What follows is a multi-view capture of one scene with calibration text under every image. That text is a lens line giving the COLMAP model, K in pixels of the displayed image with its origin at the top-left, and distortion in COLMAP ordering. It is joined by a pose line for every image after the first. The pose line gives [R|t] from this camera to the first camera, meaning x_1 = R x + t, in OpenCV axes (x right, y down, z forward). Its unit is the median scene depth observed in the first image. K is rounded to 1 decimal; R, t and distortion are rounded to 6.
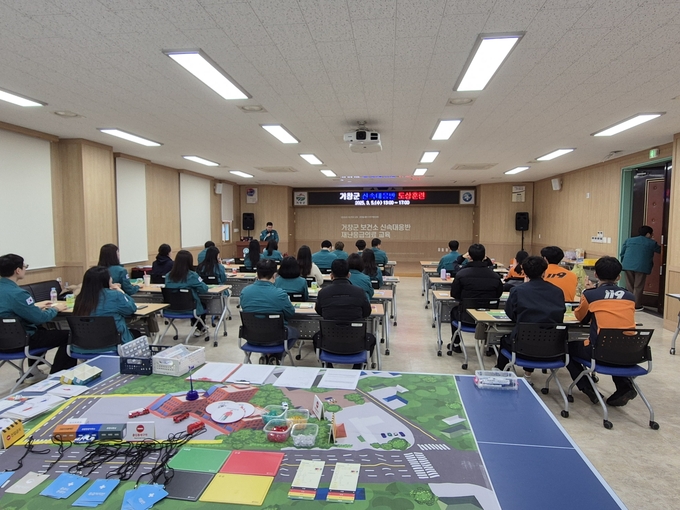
lens RADIAL K [[414.7, 0, 340.0], [0, 414.7, 255.0], [0, 0, 1]] dist [-0.002016, -0.000319]
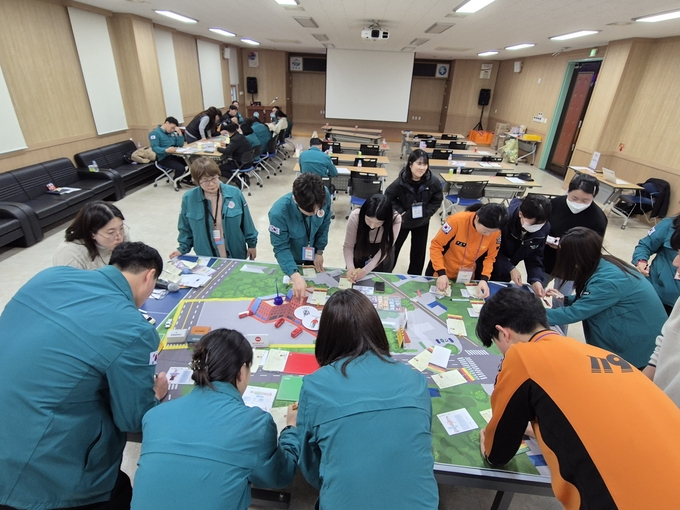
lens RADIAL K [[354.2, 0, 340.0], [0, 354.2, 255.0], [0, 0, 1]] dist [-0.003136, -0.000788]
pose [[0.997389, 0.012035, 0.071206, -0.069530], [-0.037662, 0.927996, 0.370681, -0.028923], [-0.061617, -0.372395, 0.926027, -0.143960]]
